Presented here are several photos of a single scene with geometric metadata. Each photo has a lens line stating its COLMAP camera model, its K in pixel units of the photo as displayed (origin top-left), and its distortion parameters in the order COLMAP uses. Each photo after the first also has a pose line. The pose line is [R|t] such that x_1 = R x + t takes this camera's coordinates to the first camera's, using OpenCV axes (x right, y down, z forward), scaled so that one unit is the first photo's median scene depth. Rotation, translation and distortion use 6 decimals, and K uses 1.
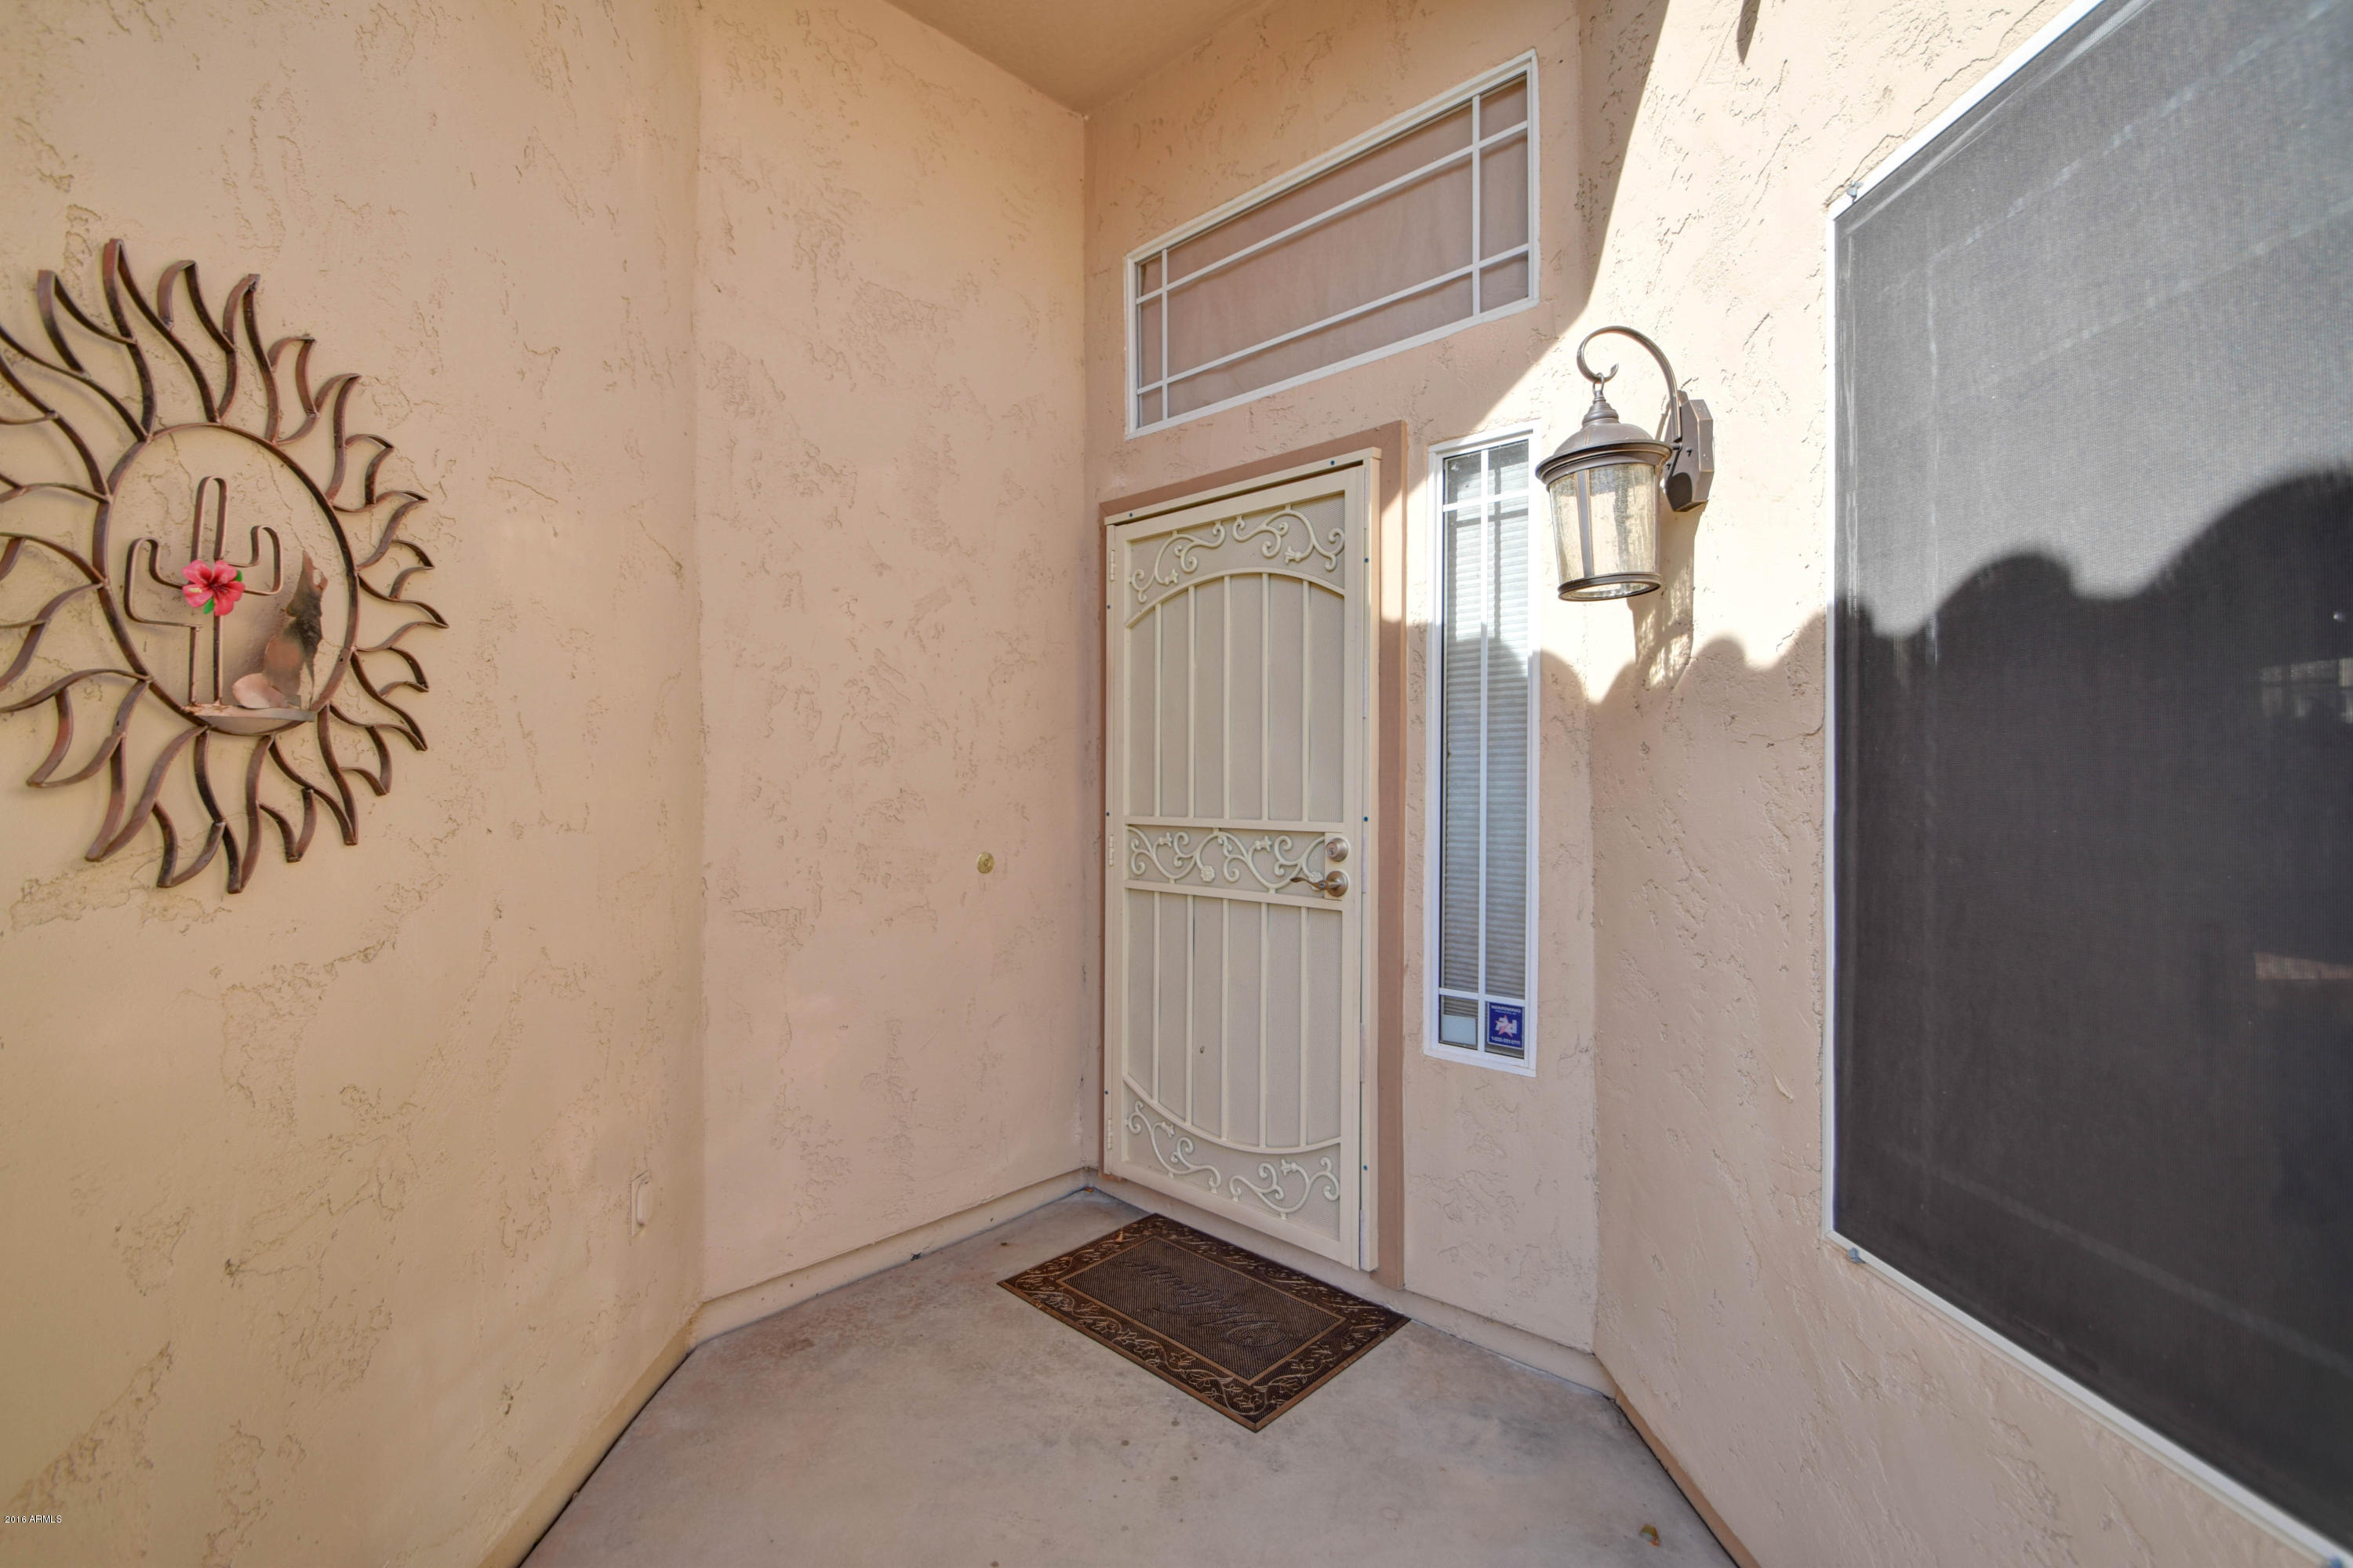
lens RADIAL K [[1068.8, 0, 1176.5], [0, 1068.8, 784.0], [0, 0, 1]] dist [-0.000947, -0.008129]
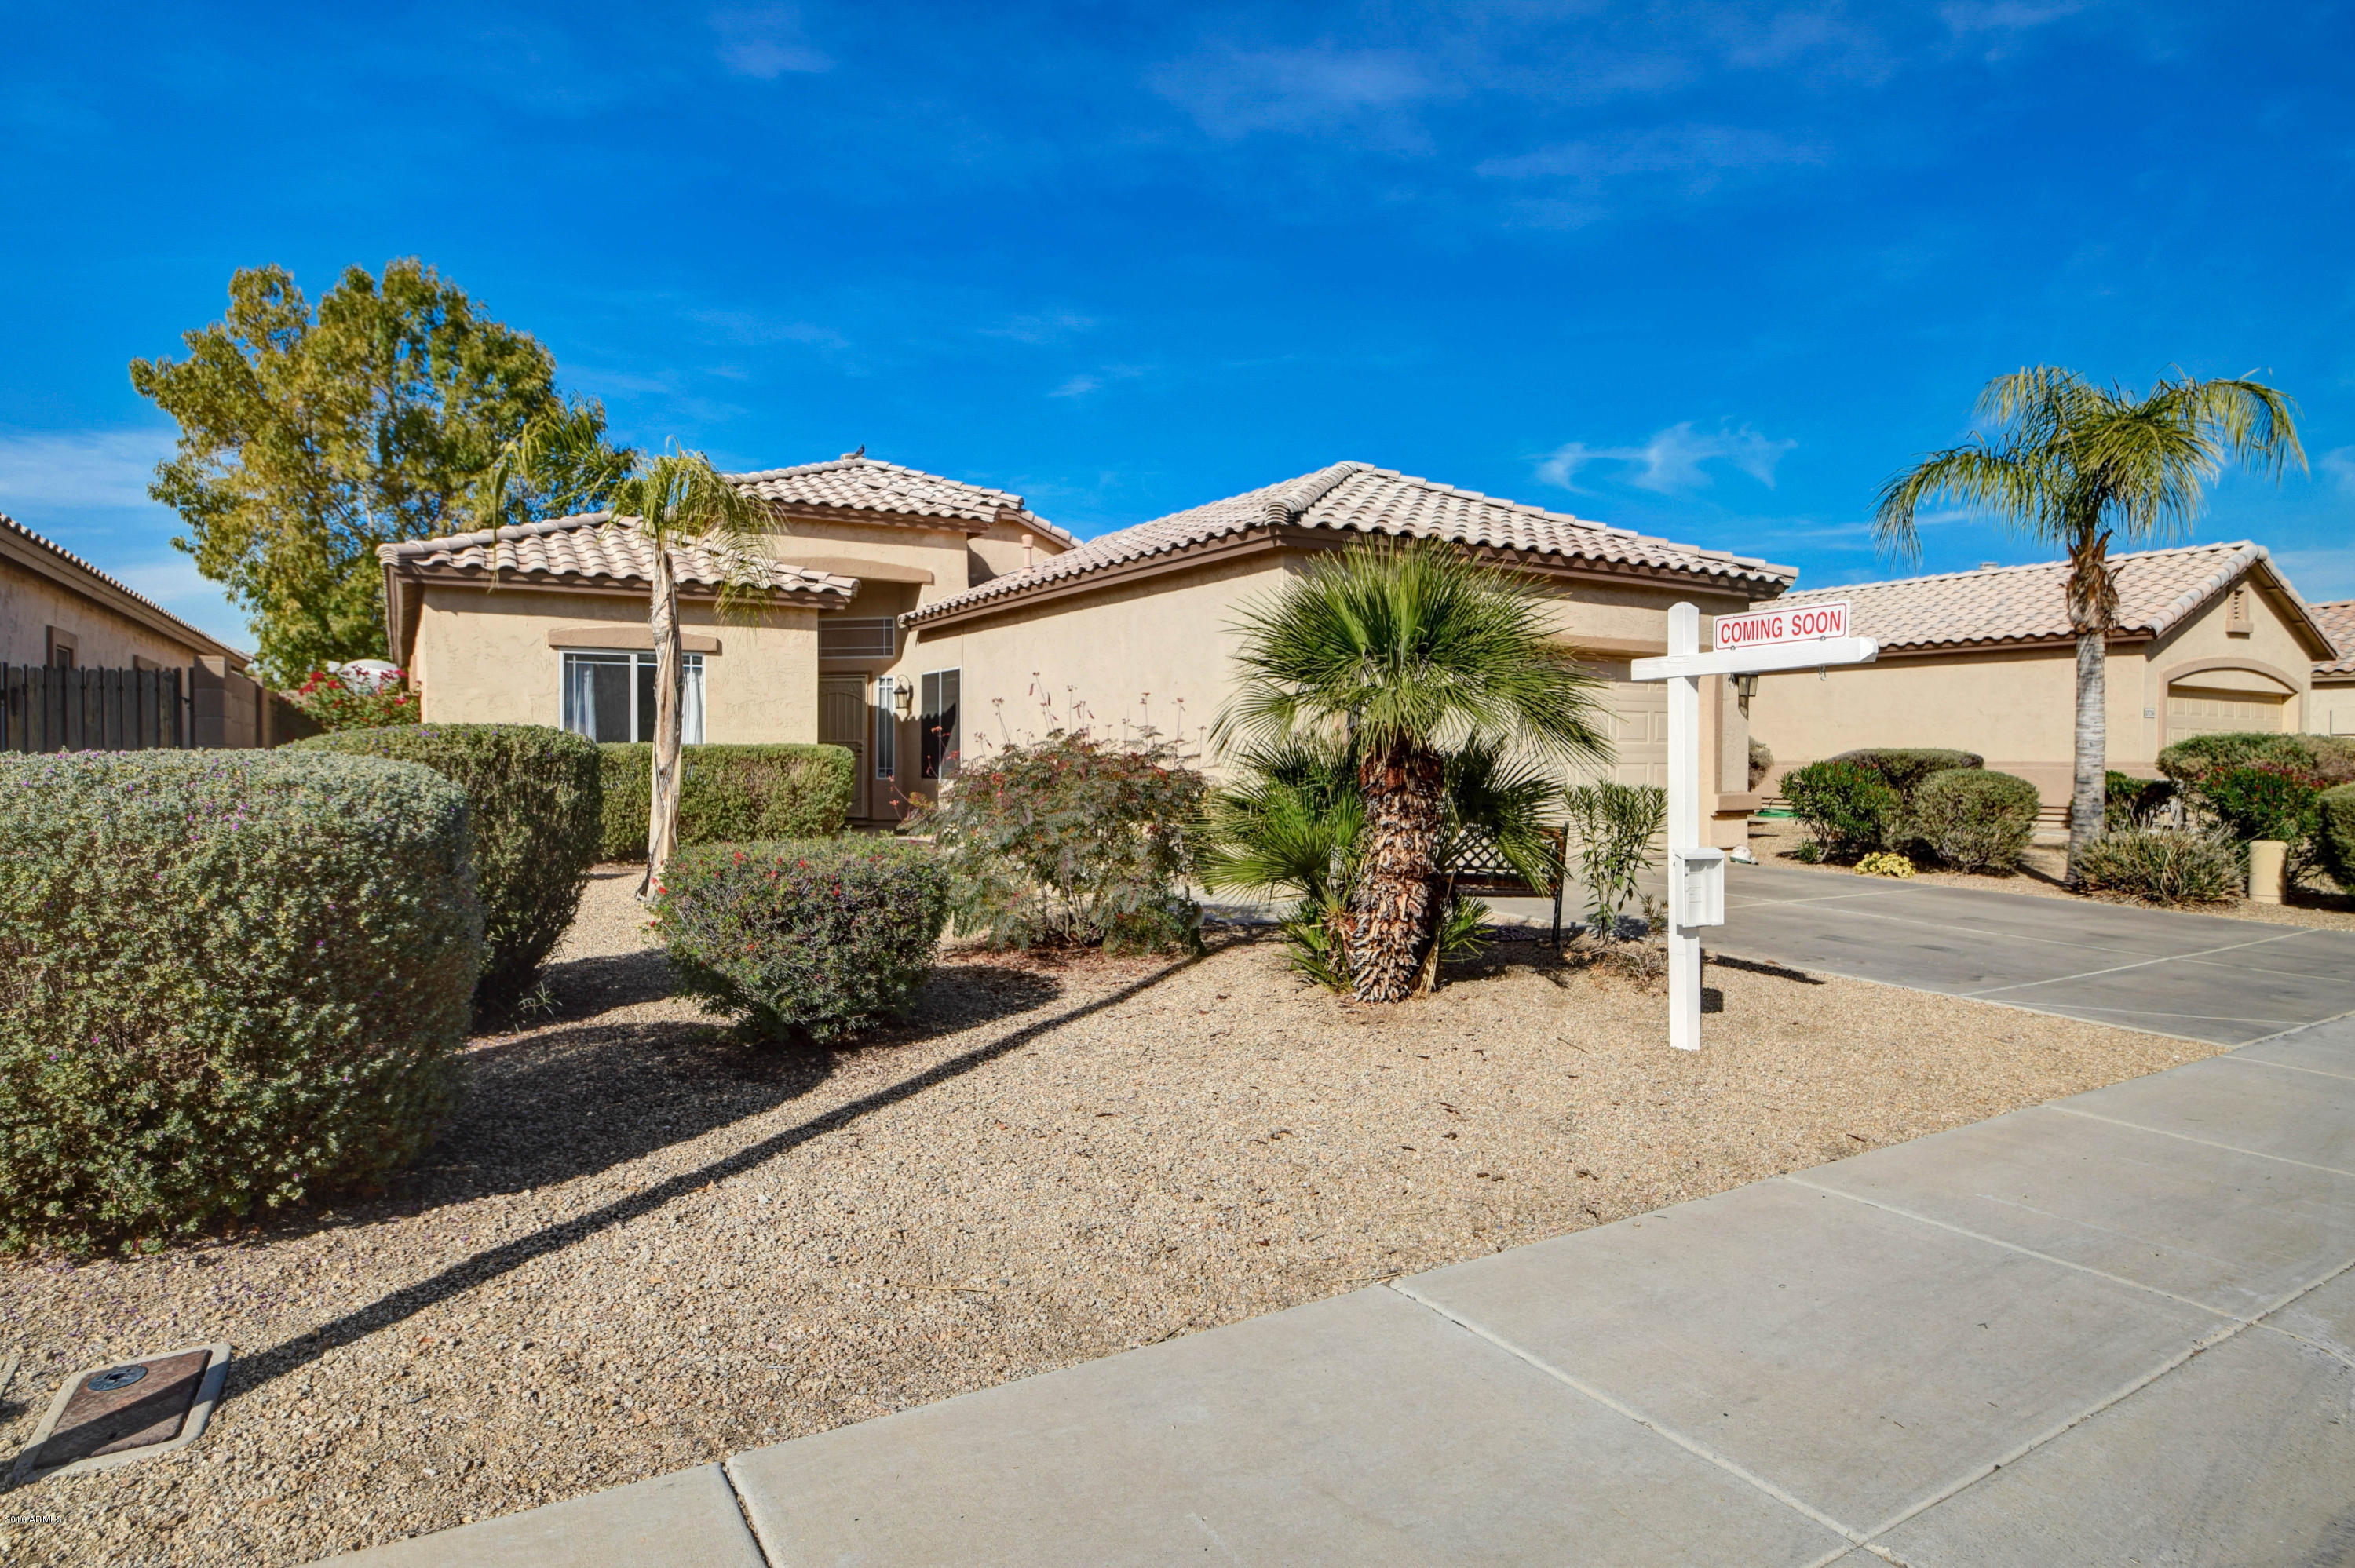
lens RADIAL K [[1265.8, 0, 1177.5], [0, 1265.8, 784.0], [0, 0, 1]] dist [-0.000274, -0.000013]
pose [[0.874761, -0.010391, 0.484444, -1.744219], [-0.004016, 0.999580, 0.028693, 0.074184], [-0.484539, -0.027045, 0.874352, -6.069946]]
